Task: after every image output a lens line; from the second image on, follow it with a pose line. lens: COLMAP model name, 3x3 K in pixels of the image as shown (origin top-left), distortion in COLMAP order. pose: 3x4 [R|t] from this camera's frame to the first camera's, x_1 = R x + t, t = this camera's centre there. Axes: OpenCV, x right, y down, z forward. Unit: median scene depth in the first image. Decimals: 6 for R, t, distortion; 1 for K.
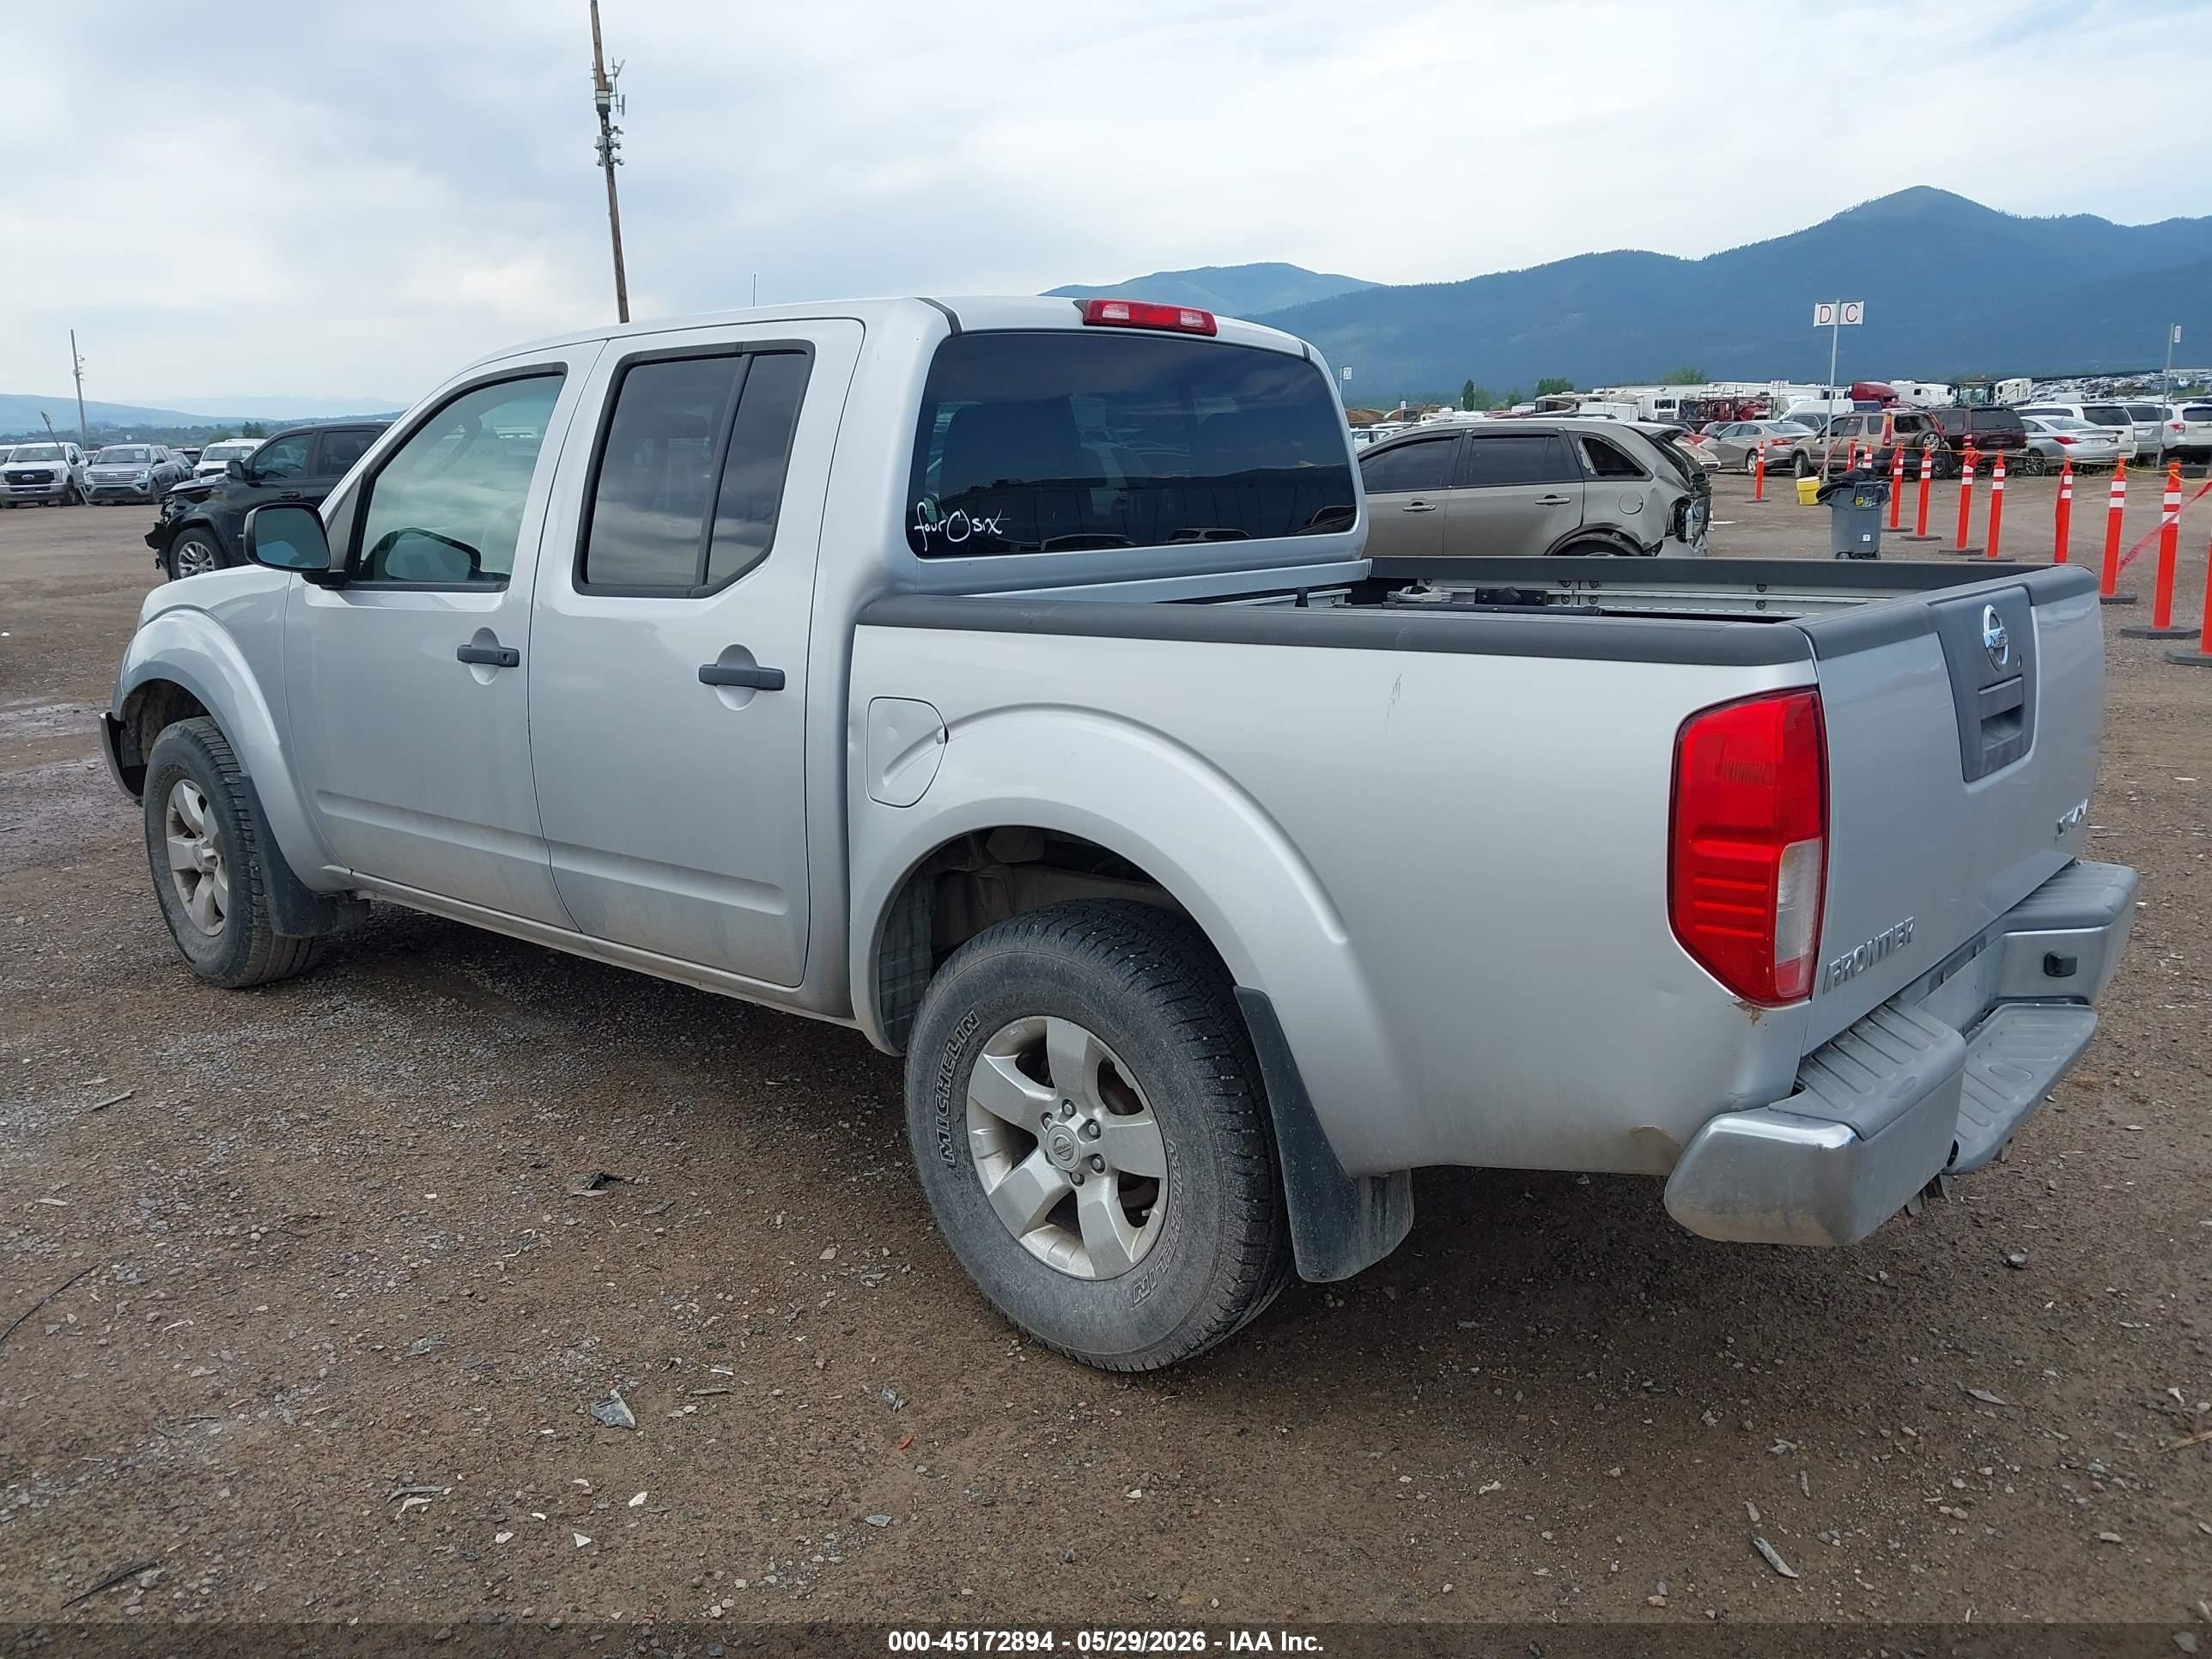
lens RADIAL K [[1732.5, 0, 1106.0], [0, 1732.5, 829.5], [0, 0, 1]] dist [0.007470, 0.001534]
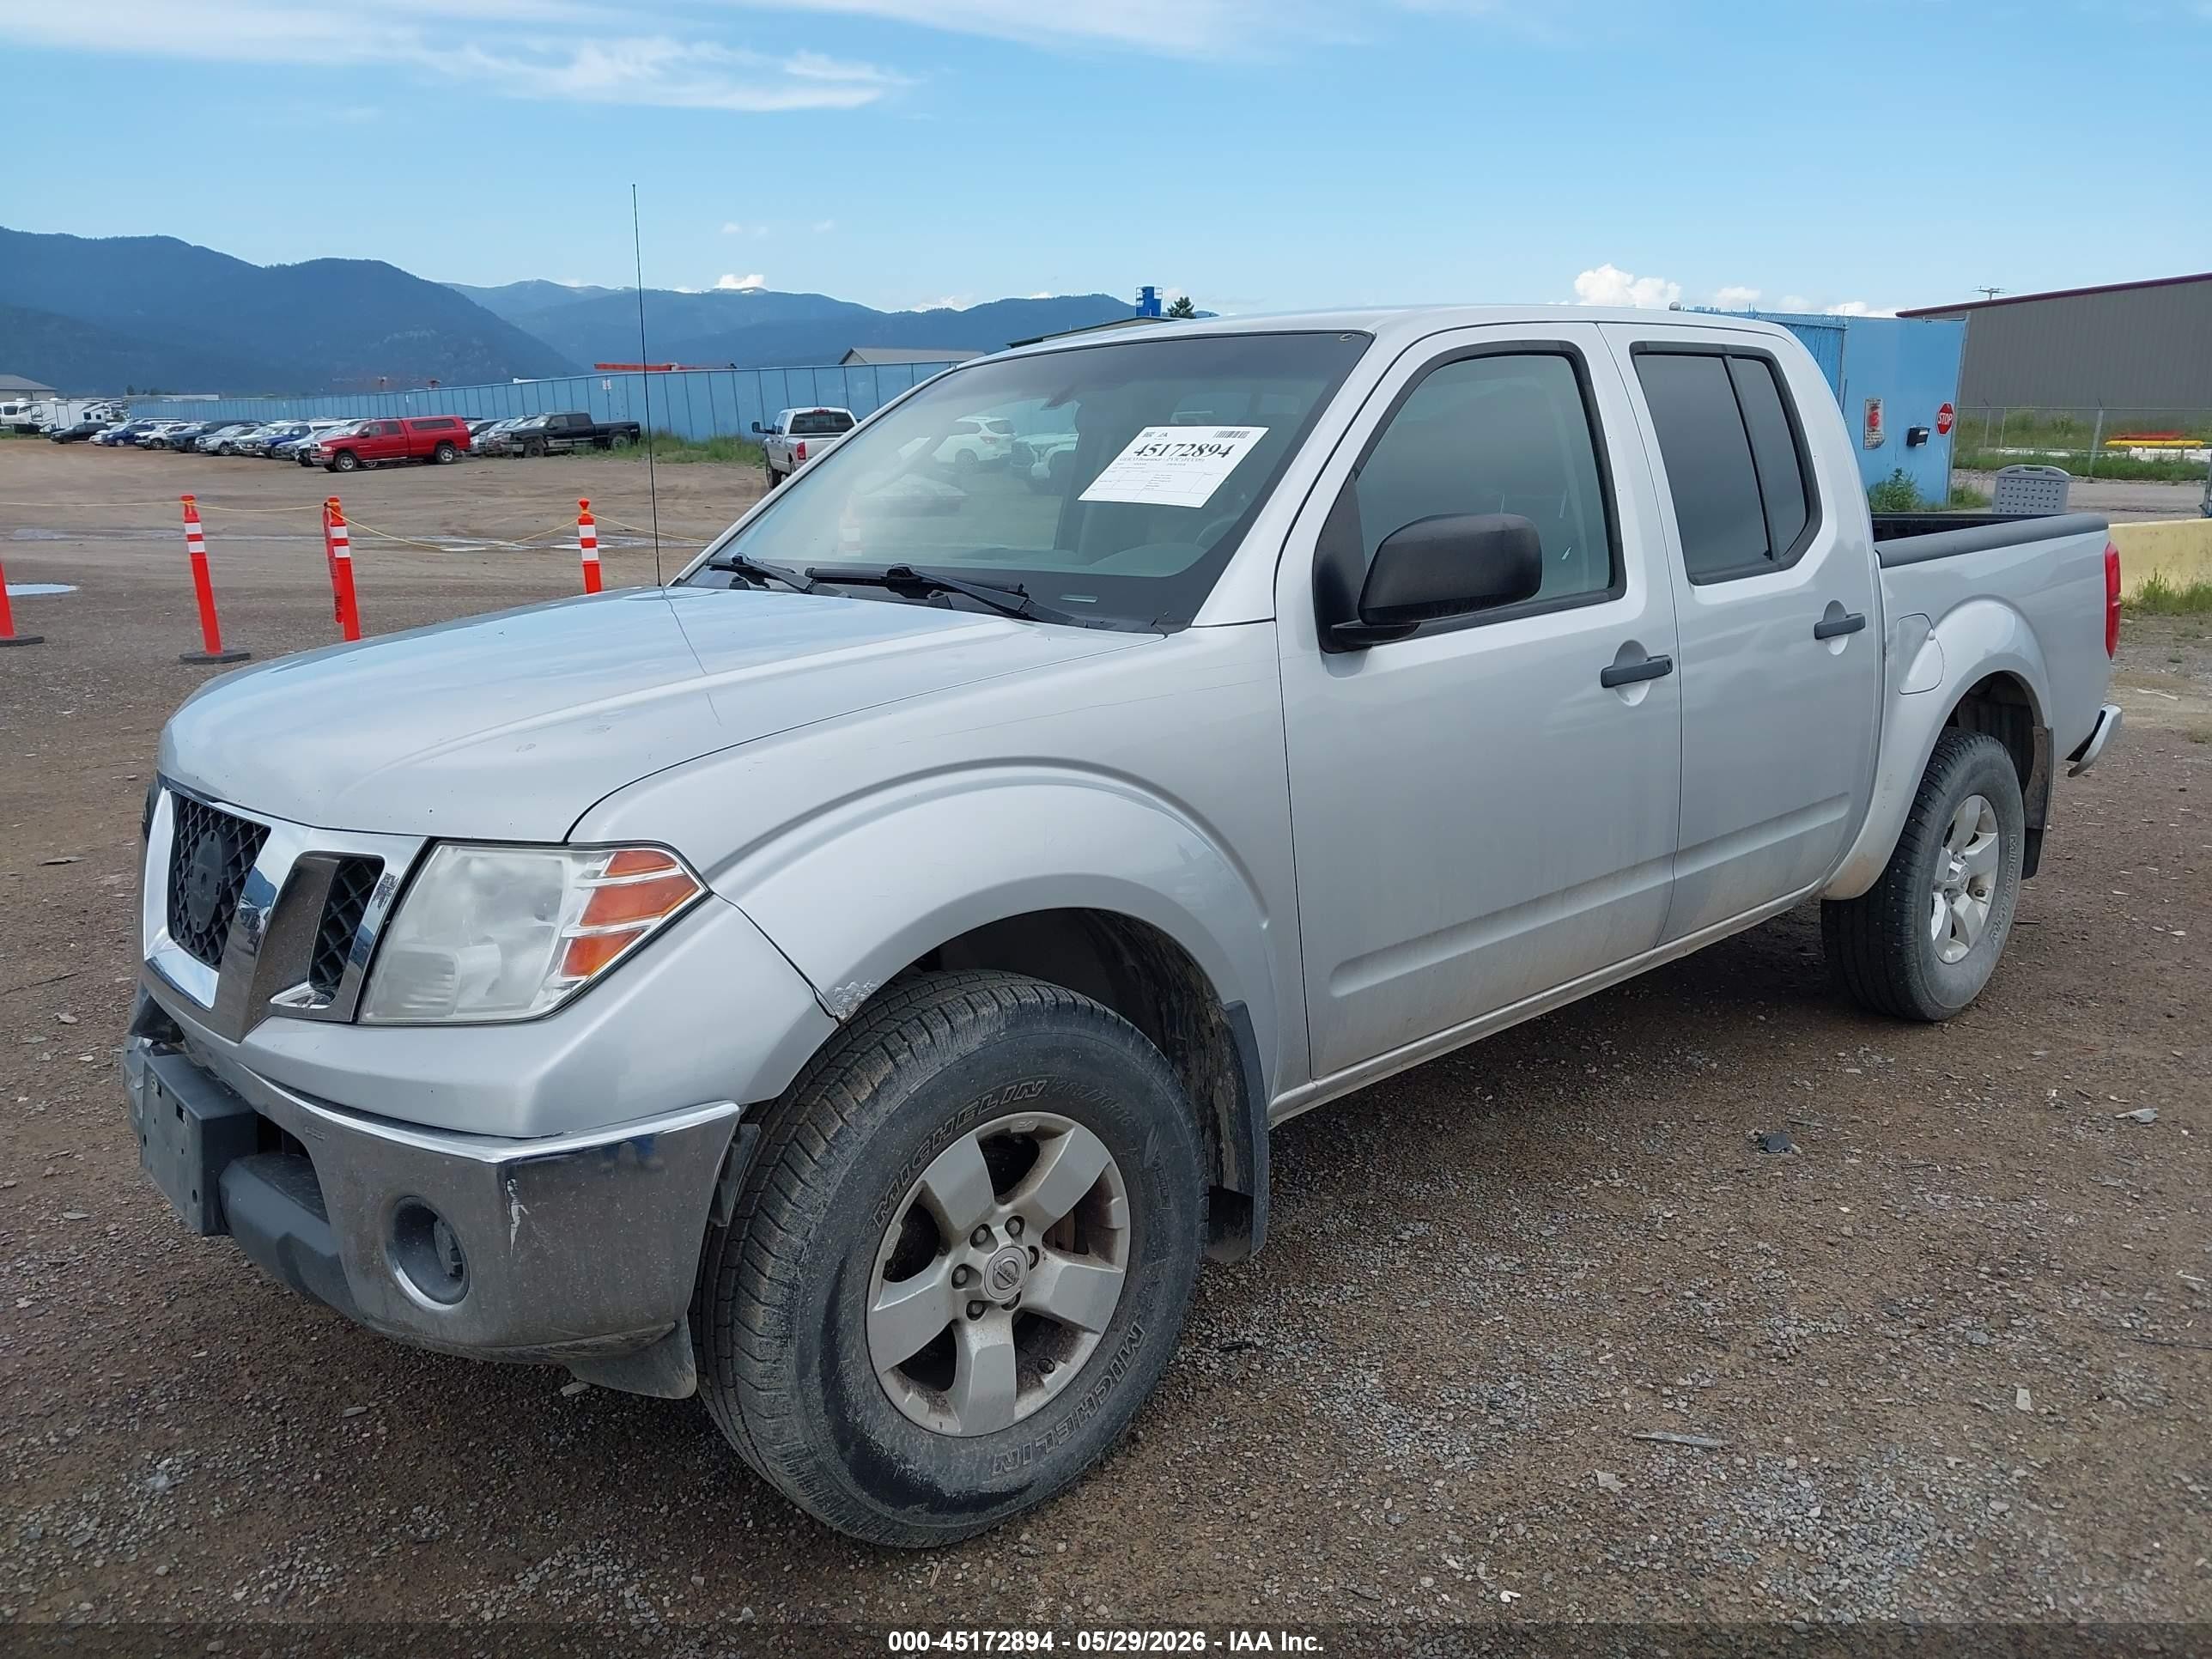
lens RADIAL K [[1760.6, 0, 1106.0], [0, 1760.6, 829.5], [0, 0, 1]] dist [-0.009669, 0.011457]
pose [[0.109755, -0.196833, 0.974275, -1.352420], [0.224354, 0.959806, 0.168635, -0.248688], [-0.968307, 0.200074, 0.149503, 1.218391]]
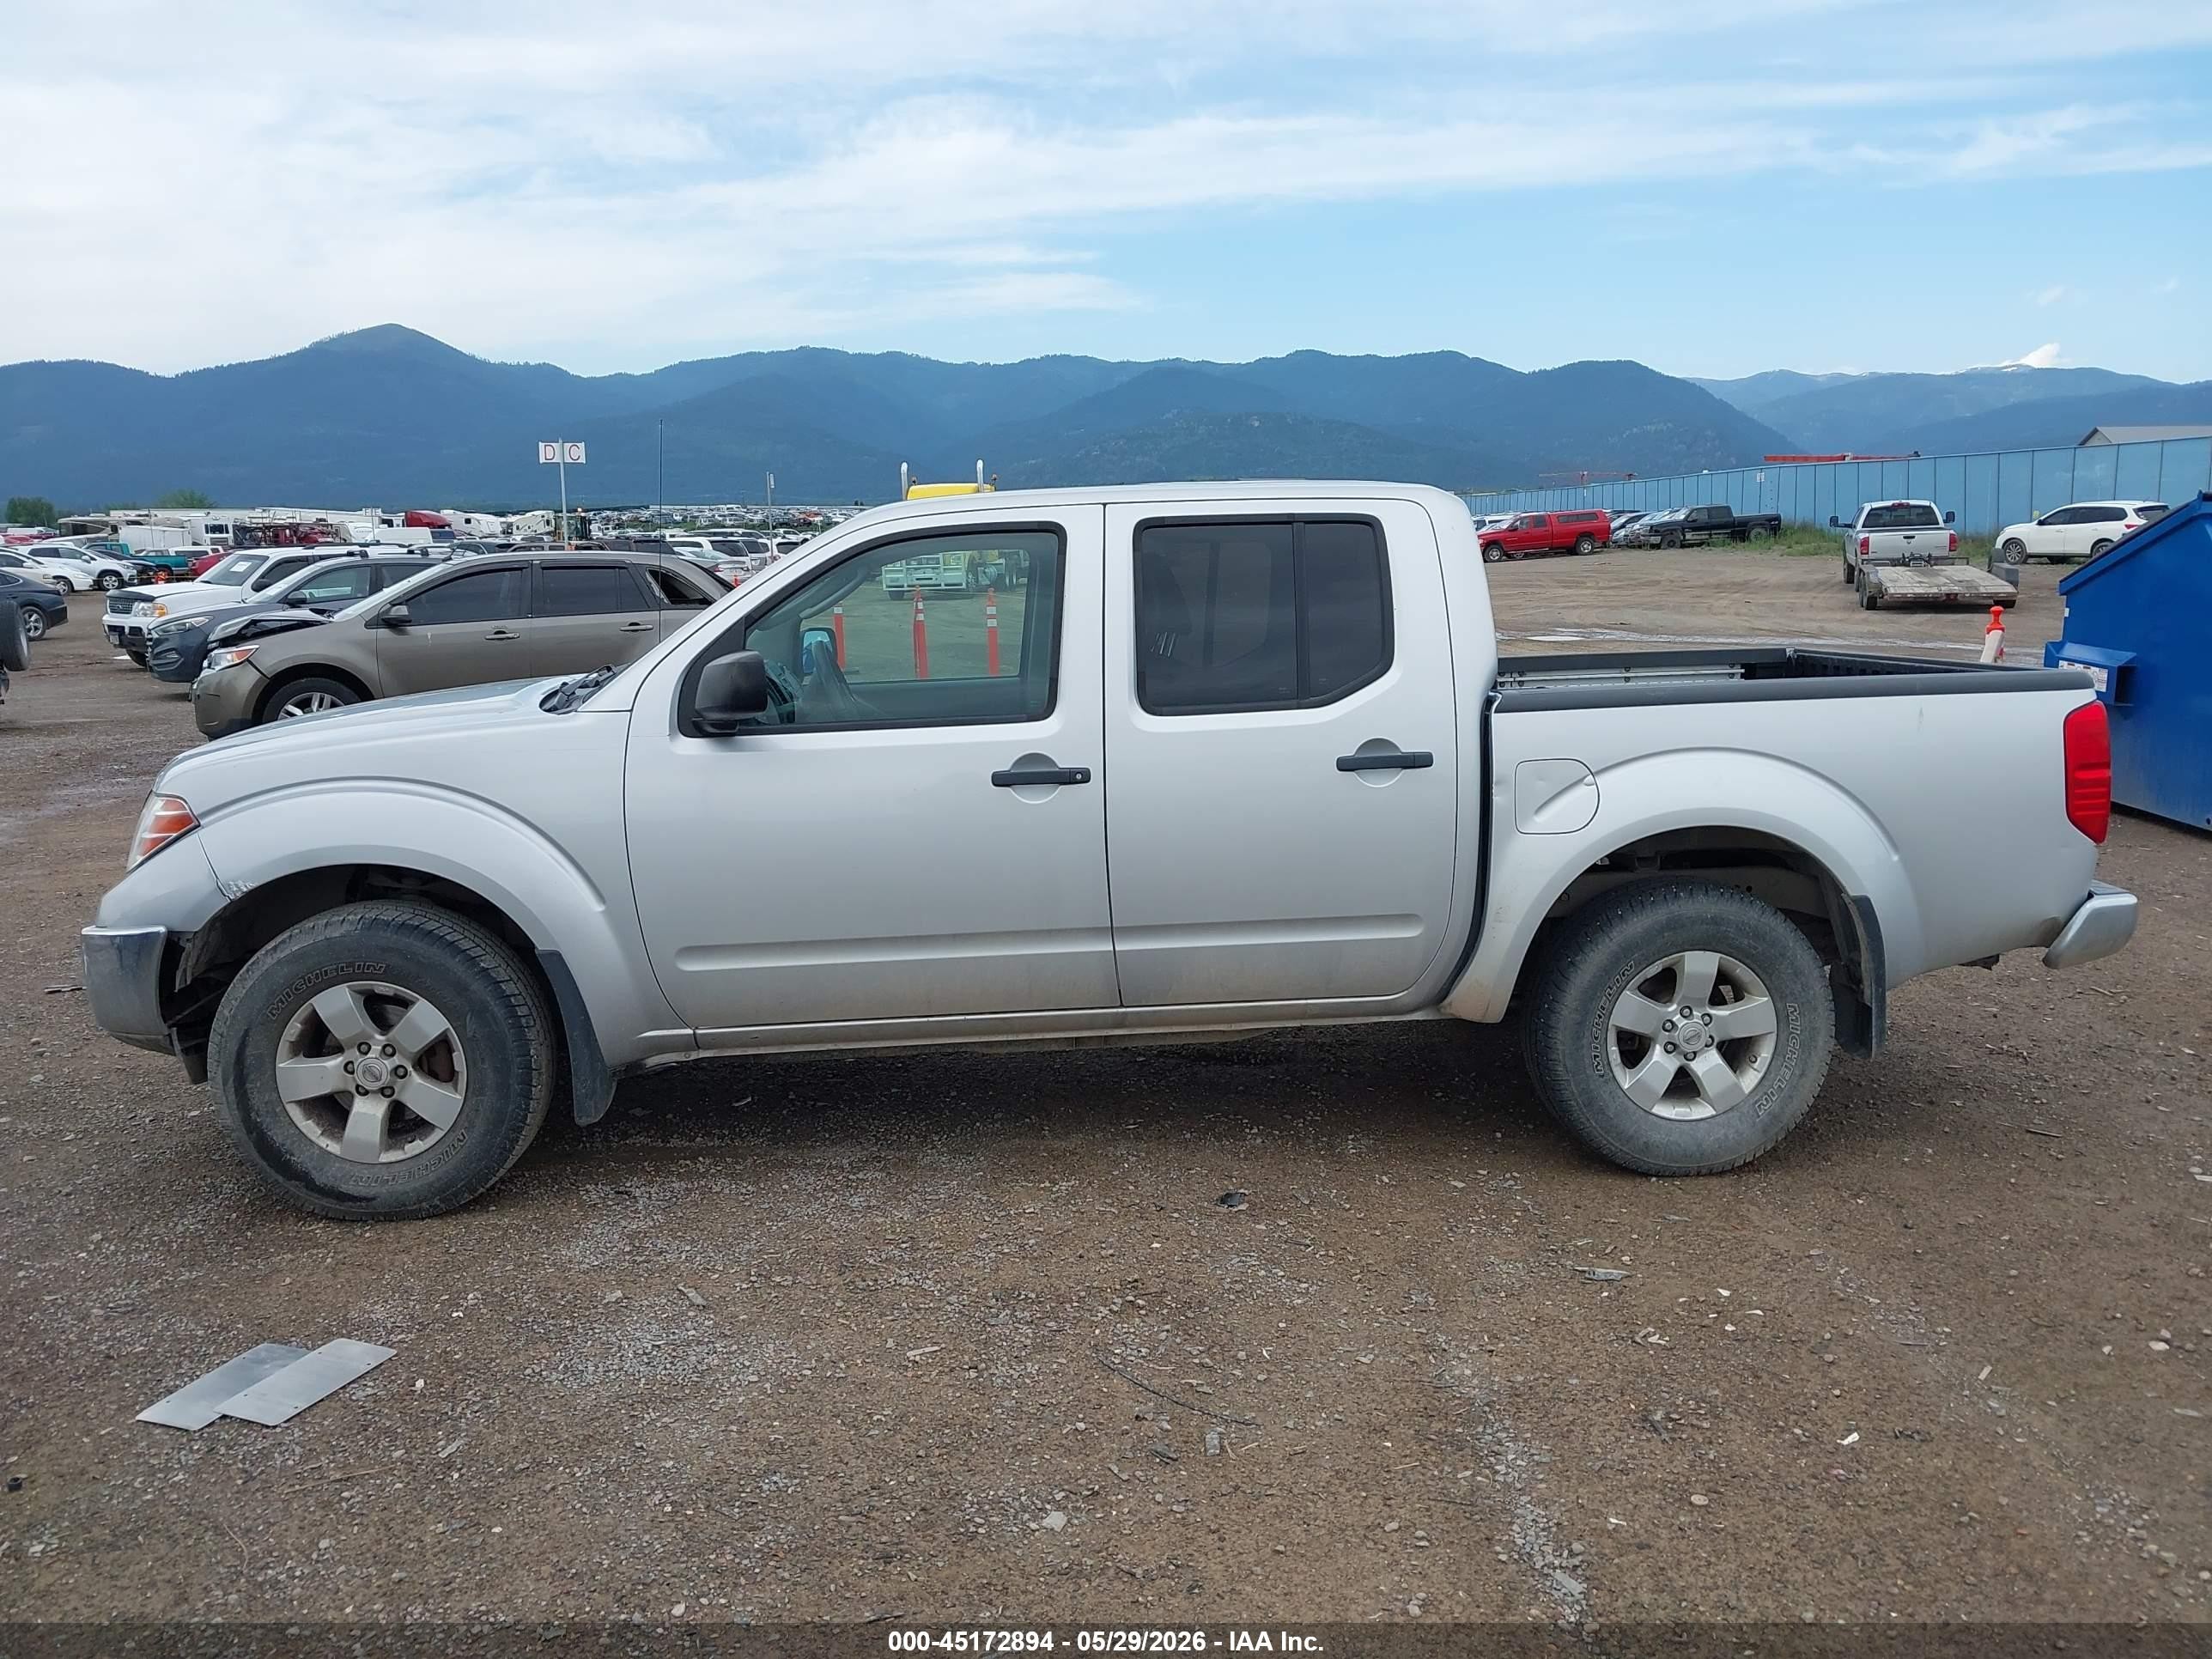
lens RADIAL K [[1760.6, 0, 1106.0], [0, 1760.6, 829.5], [0, 0, 1]] dist [-0.009669, 0.011457]
pose [[0.706427, -0.104622, 0.700011, -1.193319], [0.154755, 0.987916, -0.008522, -0.053413], [-0.690660, 0.114351, 0.714081, 0.177972]]
